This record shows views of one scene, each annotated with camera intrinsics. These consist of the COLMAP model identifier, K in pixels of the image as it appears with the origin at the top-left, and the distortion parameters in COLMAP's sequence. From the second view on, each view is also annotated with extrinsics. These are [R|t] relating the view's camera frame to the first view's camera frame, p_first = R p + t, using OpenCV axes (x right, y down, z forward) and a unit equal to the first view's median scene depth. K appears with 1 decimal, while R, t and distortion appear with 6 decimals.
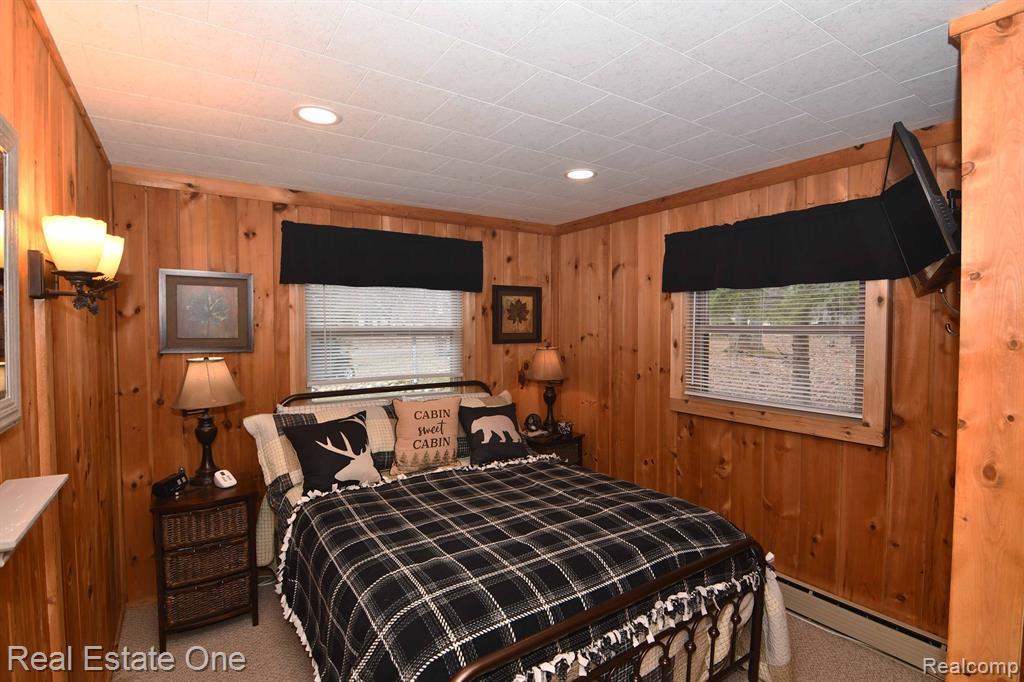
lens RADIAL K [[494.0, 0, 511.2], [0, 494.0, 340.5], [0, 0, 1]] dist [-0.004164, -0.013623]
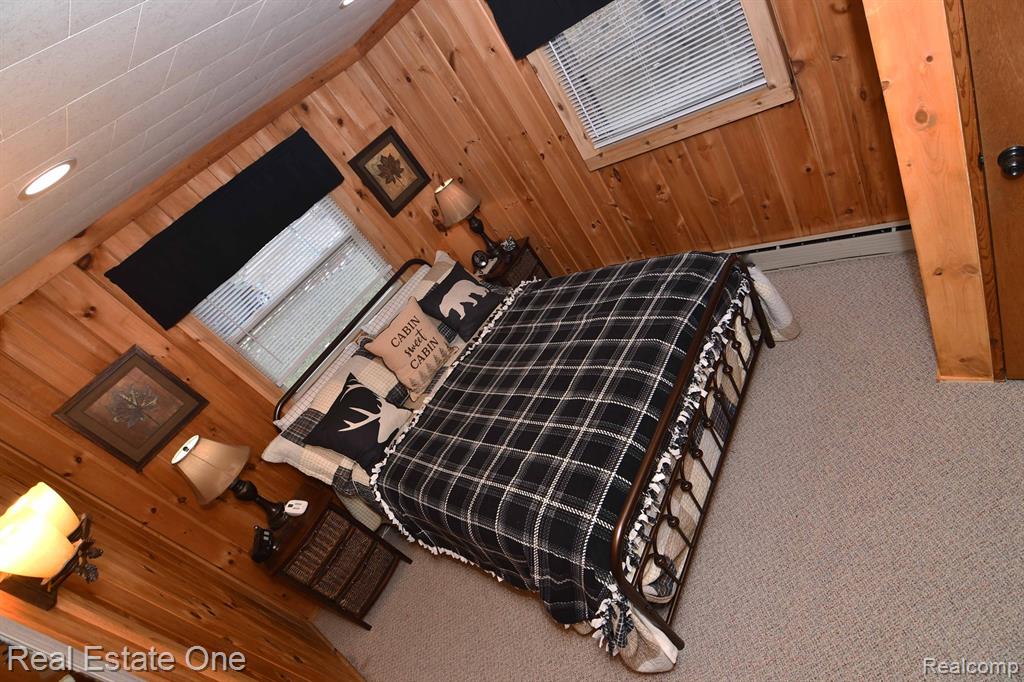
lens RADIAL K [[494.0, 0, 511.2], [0, 494.0, 340.5], [0, 0, 1]] dist [-0.004164, -0.013623]
pose [[0.786767, -0.617176, -0.009553, 0.004719], [0.555220, 0.700855, 0.447809, -0.172960], [-0.269681, -0.357625, 0.894078, 0.066321]]
